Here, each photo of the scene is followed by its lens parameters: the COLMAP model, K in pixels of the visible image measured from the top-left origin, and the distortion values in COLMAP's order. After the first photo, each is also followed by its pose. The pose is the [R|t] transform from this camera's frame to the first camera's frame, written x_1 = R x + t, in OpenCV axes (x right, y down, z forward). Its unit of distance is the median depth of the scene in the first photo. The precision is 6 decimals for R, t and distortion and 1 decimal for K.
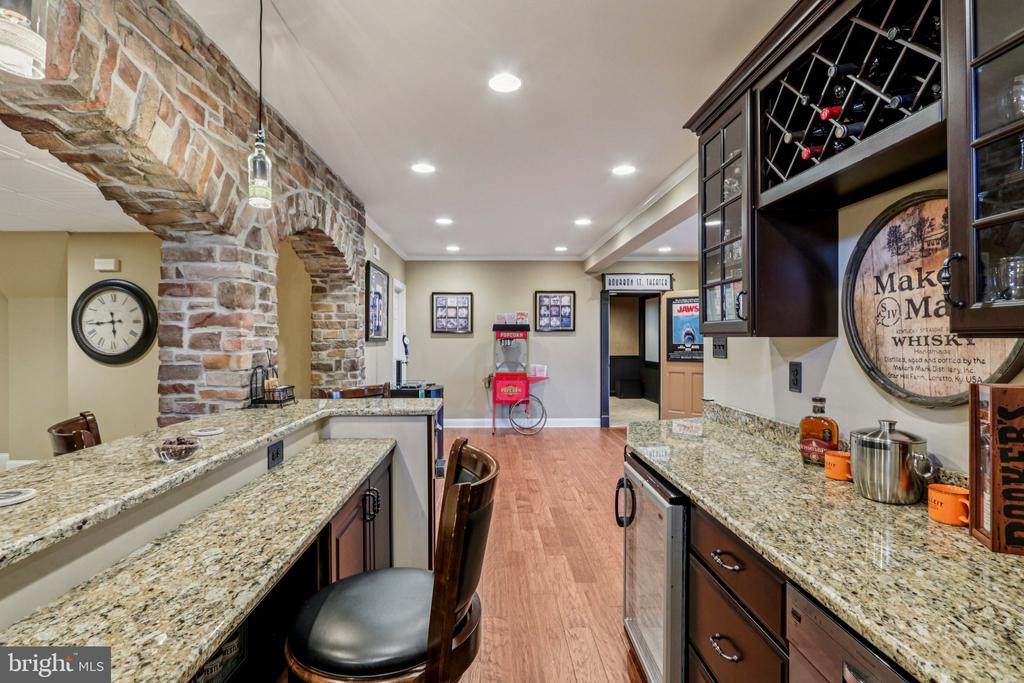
lens RADIAL K [[488.5, 0, 511.5], [0, 488.5, 338.5], [0, 0, 1]] dist [-0.002370, 0.000268]
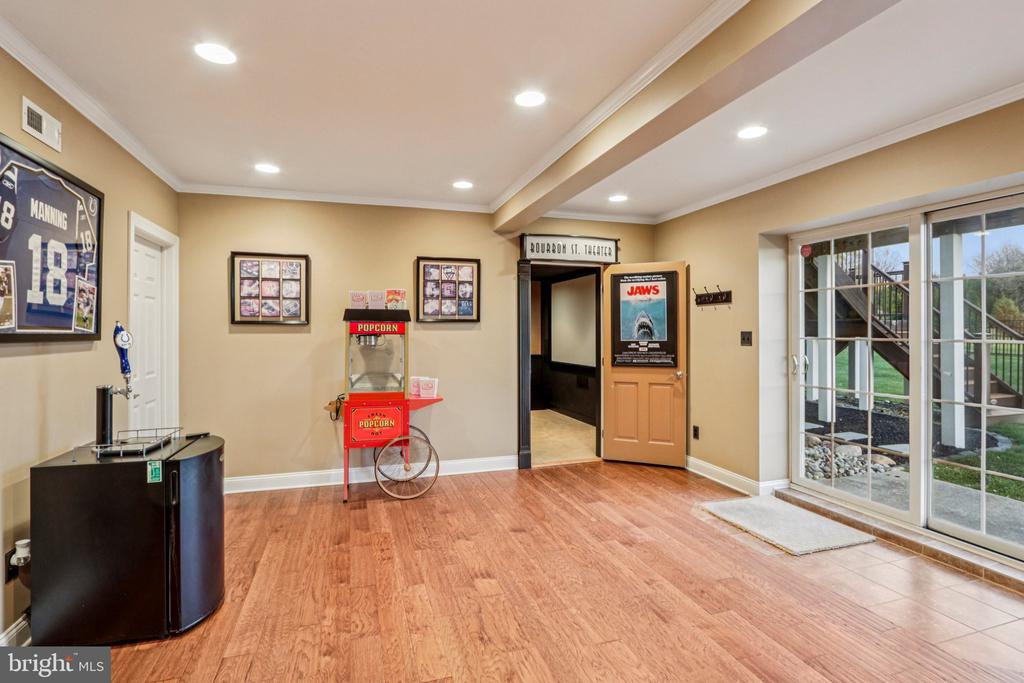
lens RADIAL K [[488.5, 0, 506.1], [0, 488.5, 331.5], [0, 0, 1]] dist [-0.002370, 0.000268]
pose [[0.964715, -0.000755, 0.263297, -0.005424], [0.000902, 0.999999, -0.000436, -0.002184], [-0.263296, 0.000658, 0.964715, 0.377458]]
